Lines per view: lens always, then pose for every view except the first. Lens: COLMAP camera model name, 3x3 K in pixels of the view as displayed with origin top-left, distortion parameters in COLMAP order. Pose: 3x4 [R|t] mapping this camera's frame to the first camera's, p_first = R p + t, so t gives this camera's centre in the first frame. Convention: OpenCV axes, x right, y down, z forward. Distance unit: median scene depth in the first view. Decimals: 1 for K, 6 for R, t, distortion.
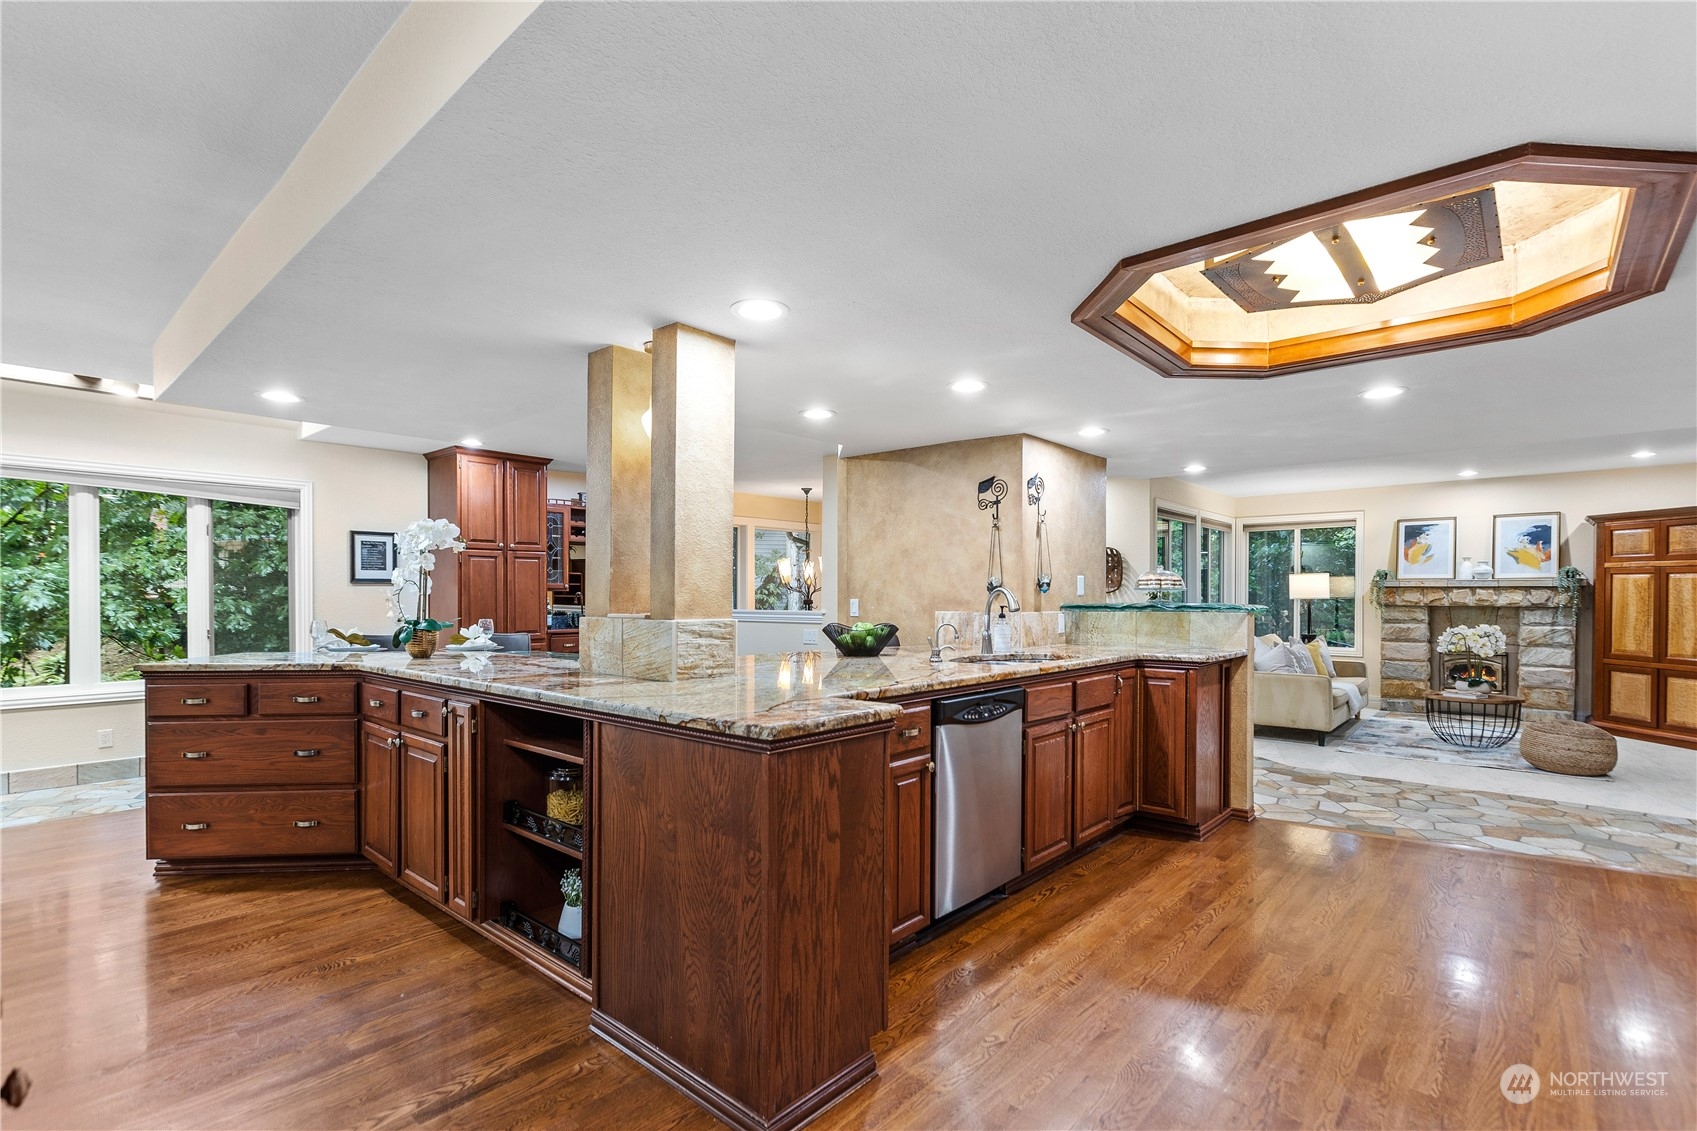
lens RADIAL K [[779.4, 0, 854.4], [0, 779.4, 605.7], [0, 0, 1]] dist [0.001650, -0.001591]
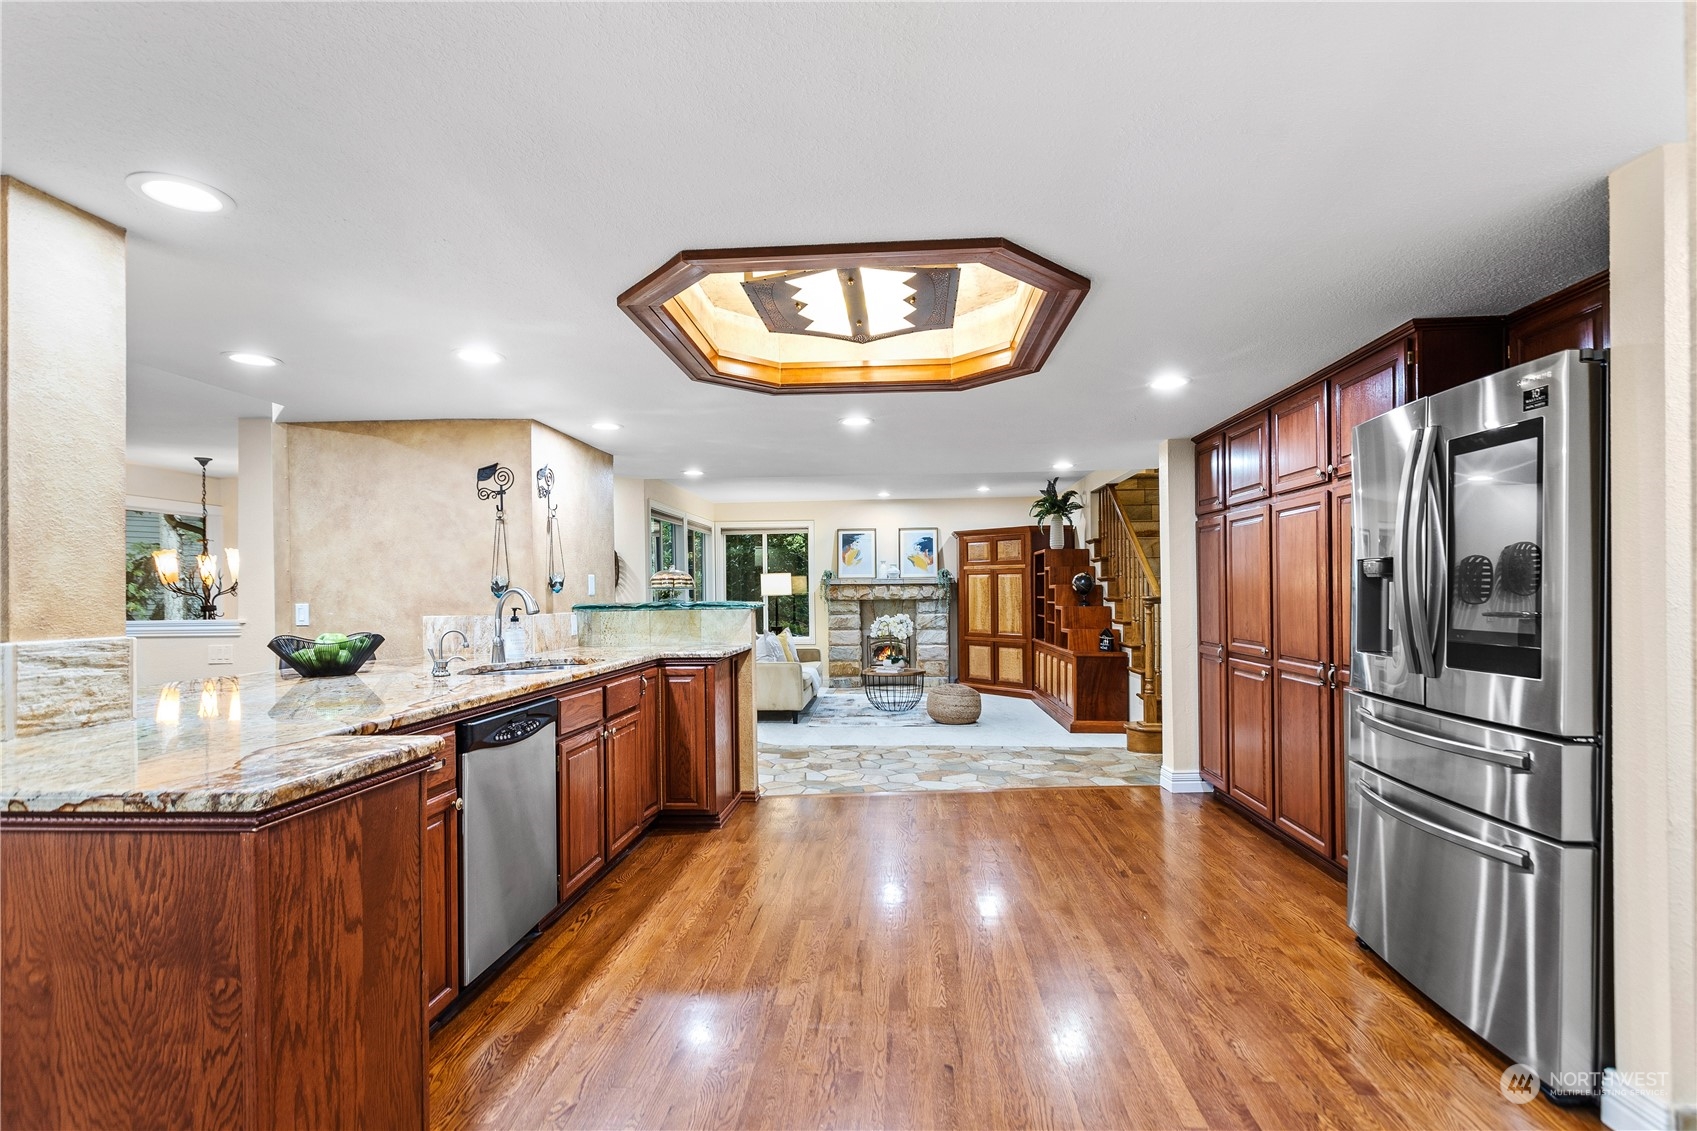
lens RADIAL K [[779.4, 0, 848.1], [0, 779.4, 593.7], [0, 0, 1]] dist [0.001650, -0.001591]
pose [[0.797865, -0.011918, 0.602718, -0.036533], [0.020511, 0.999762, -0.007383, -0.001506], [-0.602487, 0.018254, 0.797920, 0.045231]]
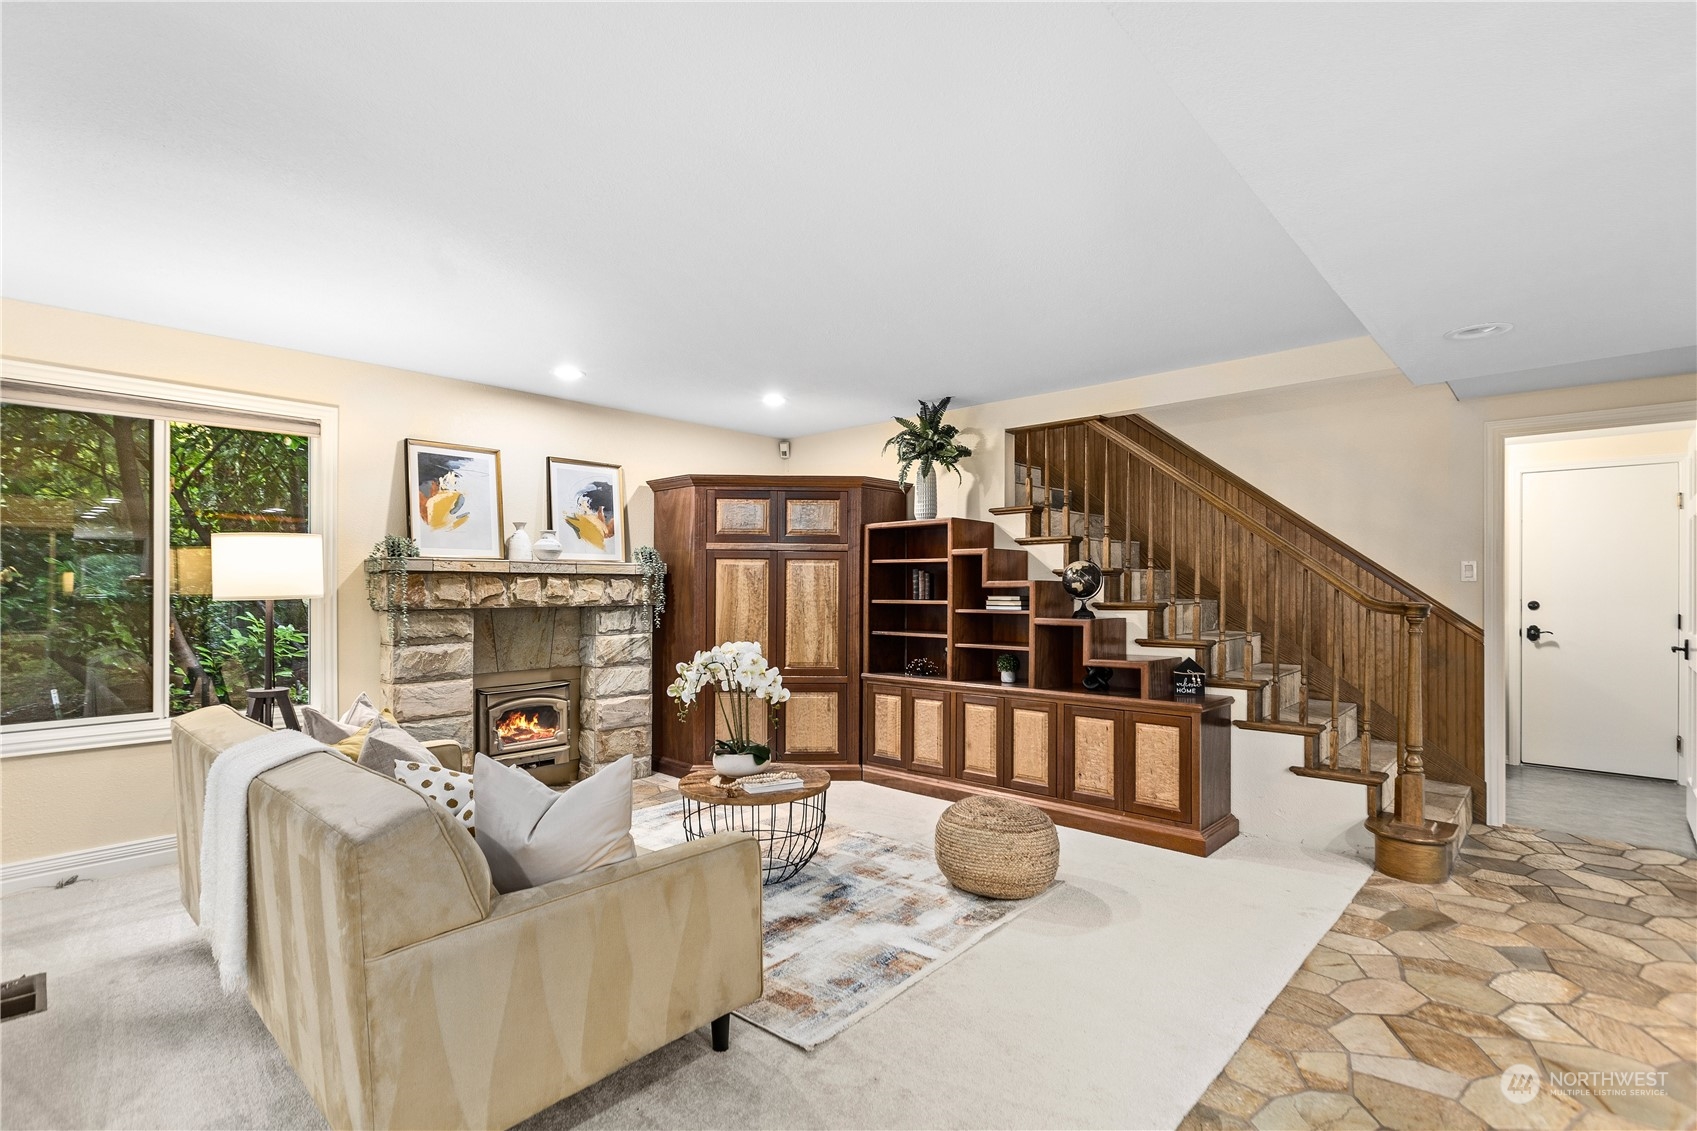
lens RADIAL K [[779.4, 0, 851.6], [0, 779.4, 582.3], [0, 0, 1]] dist [0.001650, -0.001591]
pose [[0.031271, 0.004756, 0.999500, 0.357139], [0.014397, 0.999883, -0.005208, -0.018824], [-0.999407, 0.014552, 0.031198, 1.223027]]
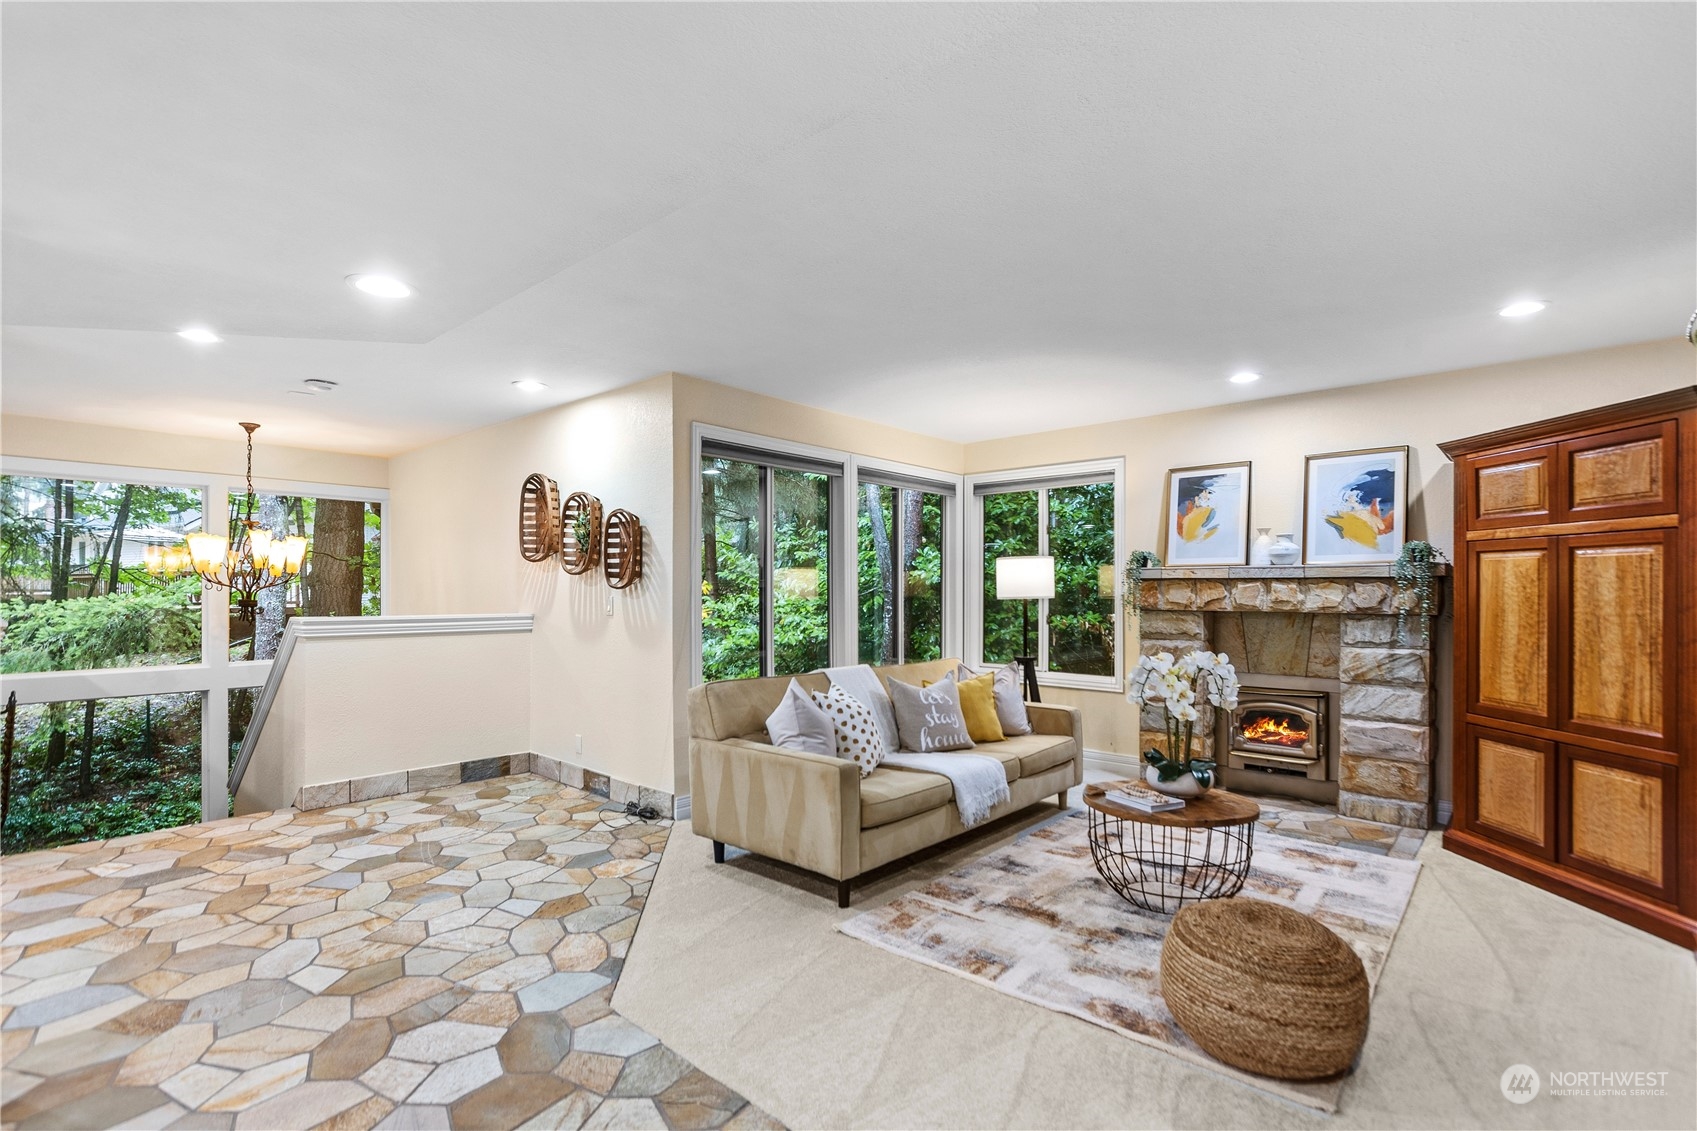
lens RADIAL K [[779.4, 0, 861.2], [0, 779.4, 594.8], [0, 0, 1]] dist [0.001650, -0.001591]
pose [[0.999969, 0.002841, -0.007361, 0.806878], [-0.002926, 0.999929, -0.011558, -0.007261], [0.007328, 0.011579, 0.999906, 0.680805]]
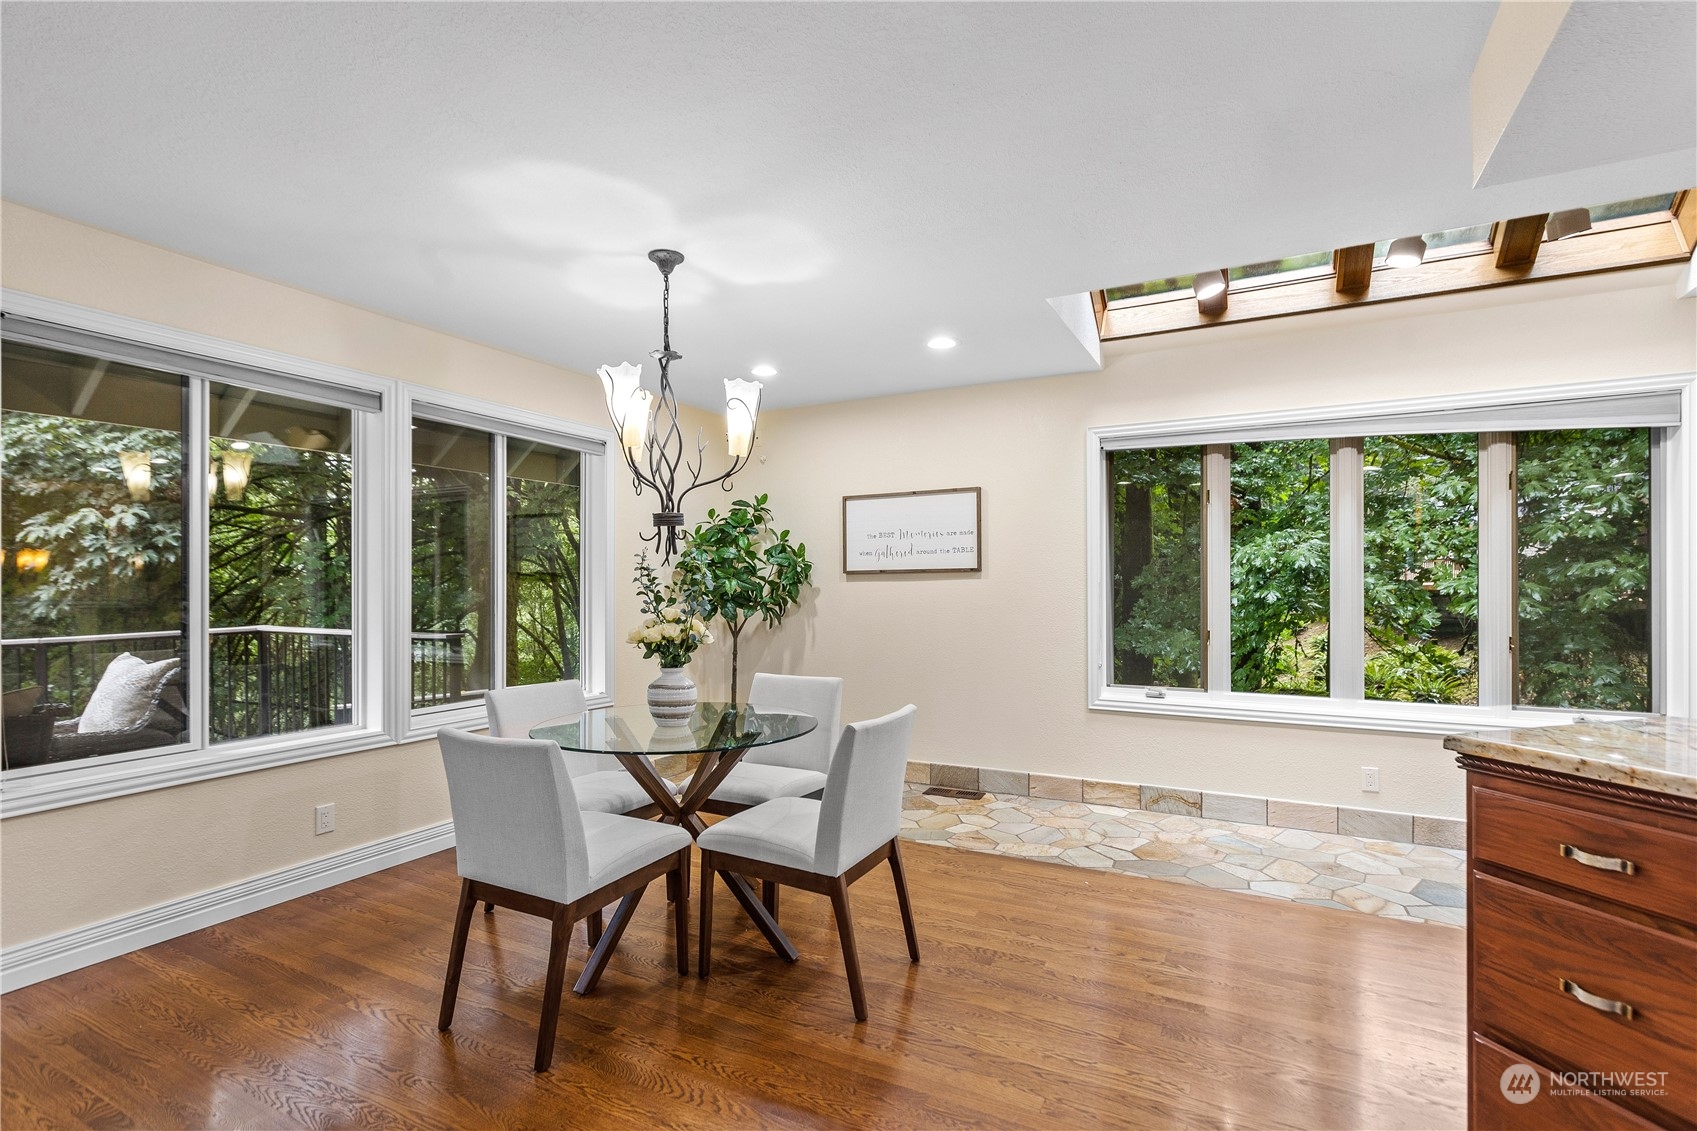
lens RADIAL K [[779.4, 0, 844.5], [0, 779.4, 585.7], [0, 0, 1]] dist [0.001650, -0.001591]
pose [[0.221748, 0.000221, -0.975104, -0.381611], [-0.008487, 0.999963, -0.001703, -0.005900], [0.975067, 0.008654, 0.221741, 0.380294]]
